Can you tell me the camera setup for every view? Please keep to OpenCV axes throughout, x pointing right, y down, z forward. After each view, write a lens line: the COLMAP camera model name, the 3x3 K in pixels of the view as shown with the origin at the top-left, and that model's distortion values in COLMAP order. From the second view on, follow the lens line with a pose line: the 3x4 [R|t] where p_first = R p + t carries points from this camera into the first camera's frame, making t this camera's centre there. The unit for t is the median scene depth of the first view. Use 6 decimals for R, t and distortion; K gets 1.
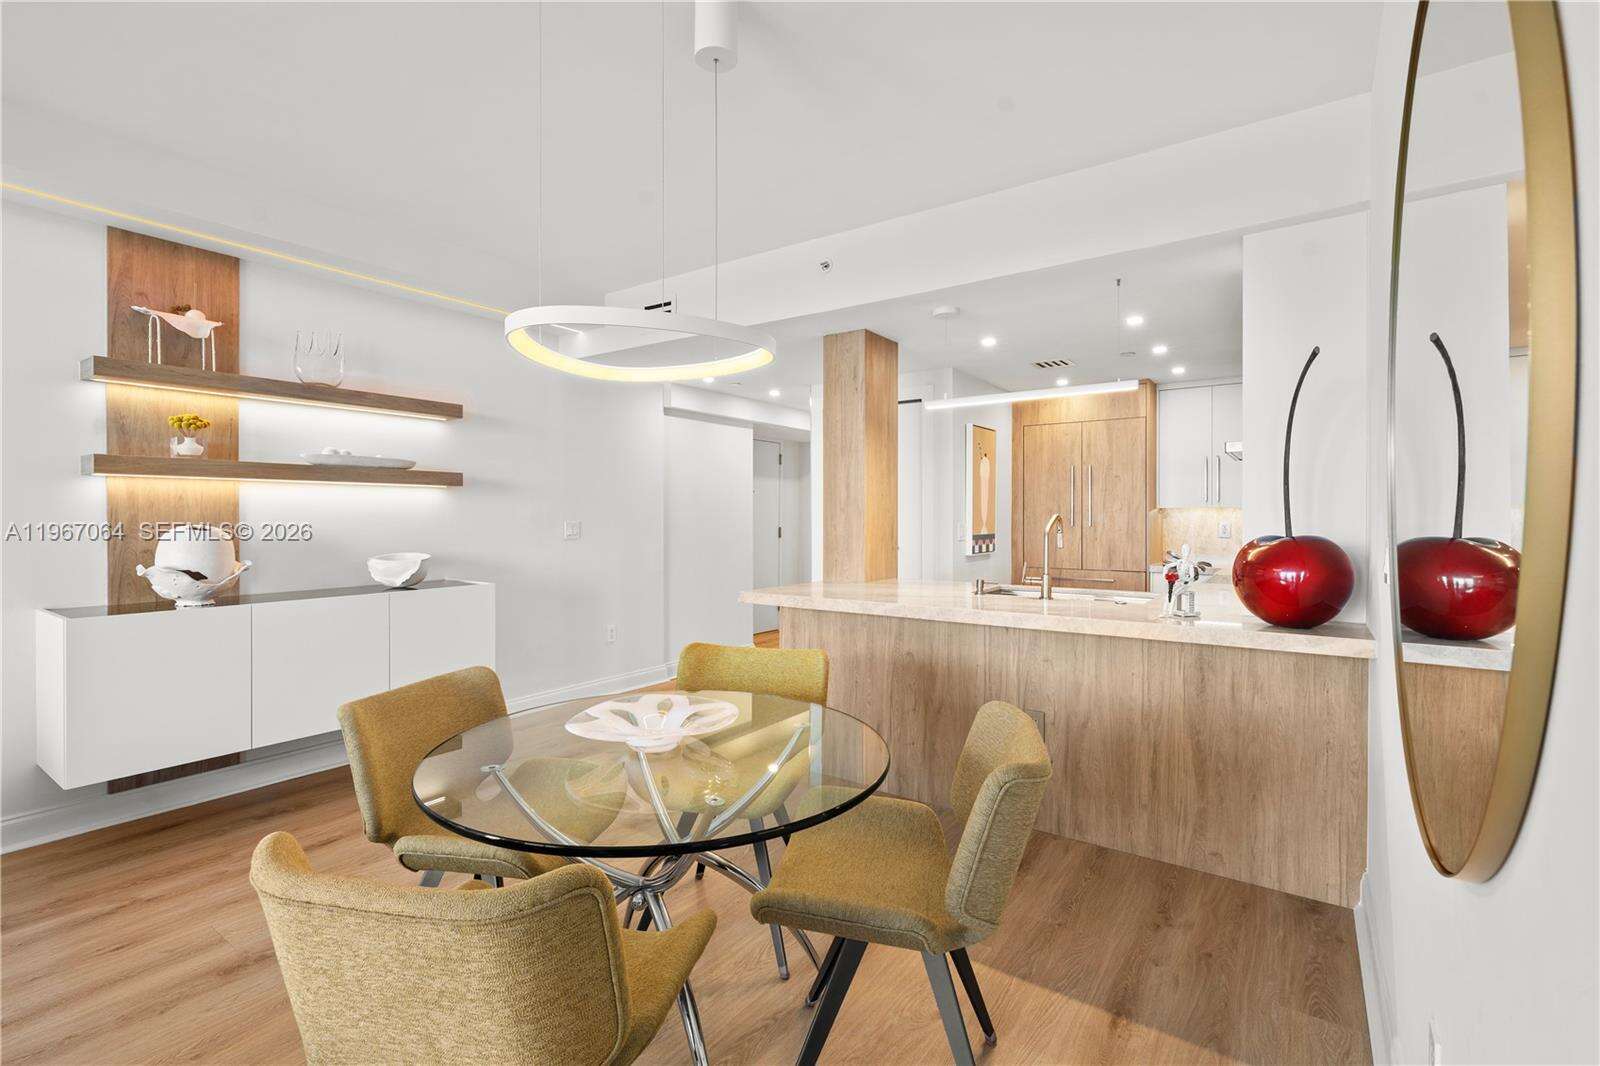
lens RADIAL K [[733.6, 0, 779.7], [0, 733.6, 518.4], [0, 0, 1]] dist [0.001247, -0.000284]
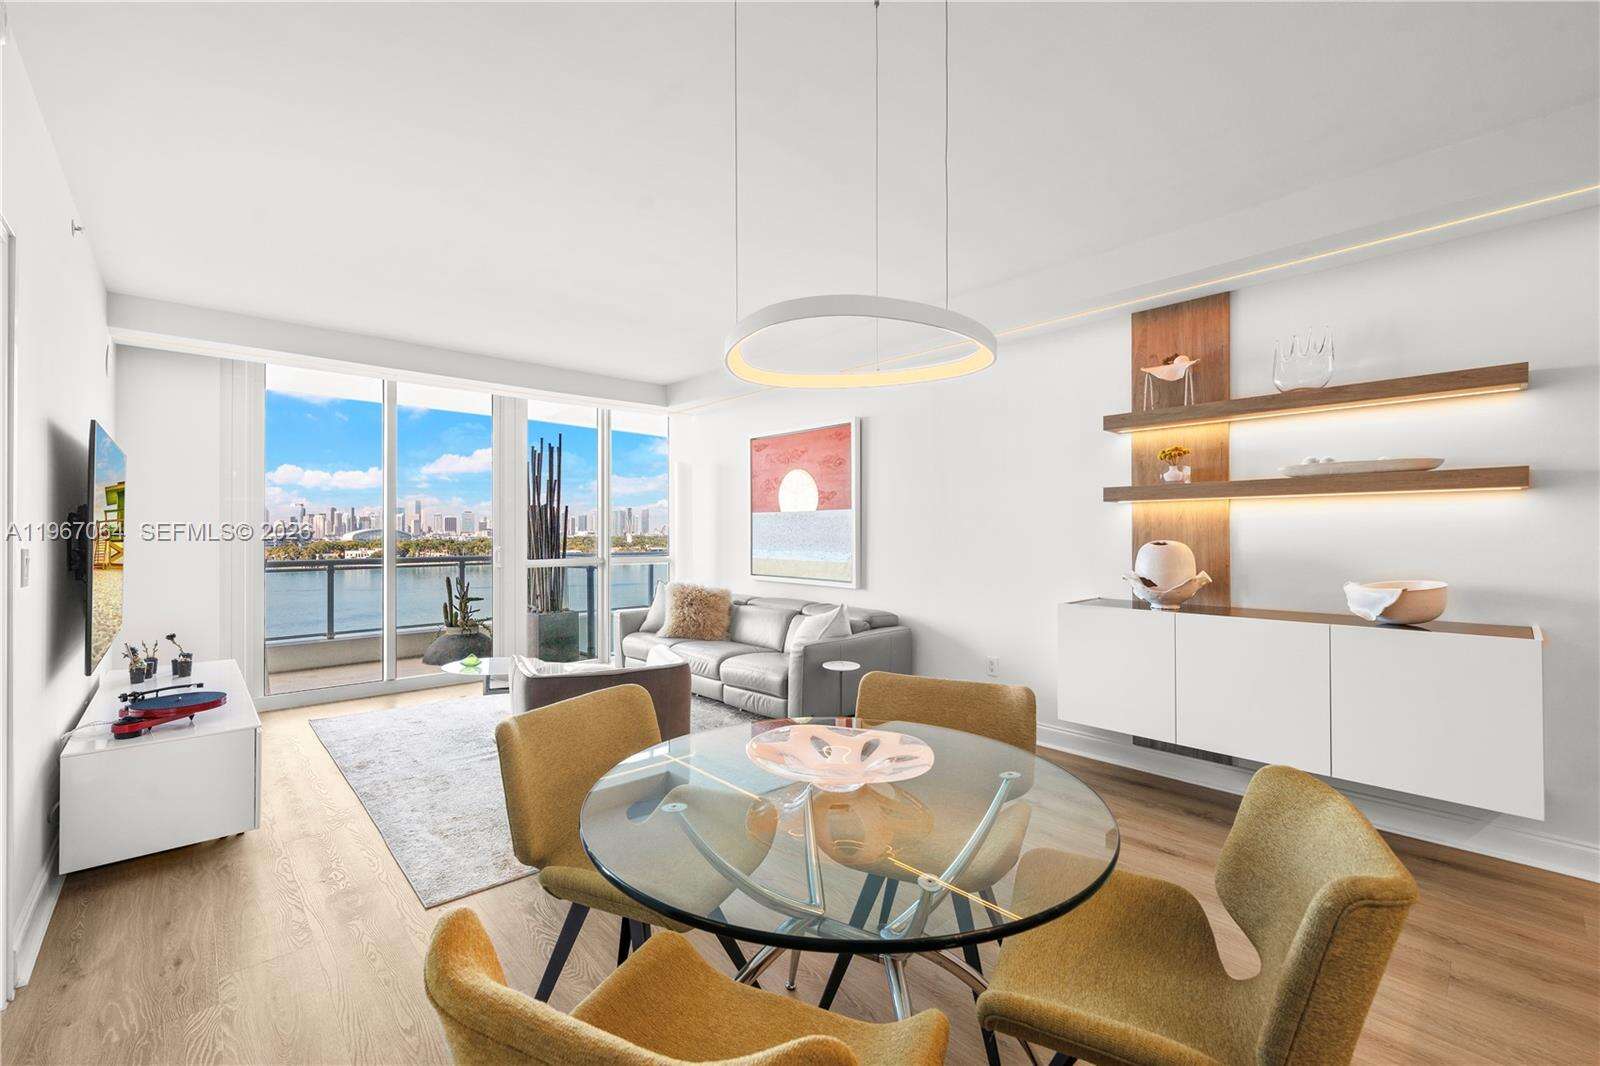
lens RADIAL K [[665.0, 0, 789.5], [0, 665.0, 530.8], [0, 0, 1]] dist [-0.001366, -0.000443]
pose [[-0.209050, -0.005214, -0.977891, 0.364245], [-0.001435, 0.999986, -0.005026, -0.000152], [0.977904, 0.000352, -0.209055, 0.616998]]
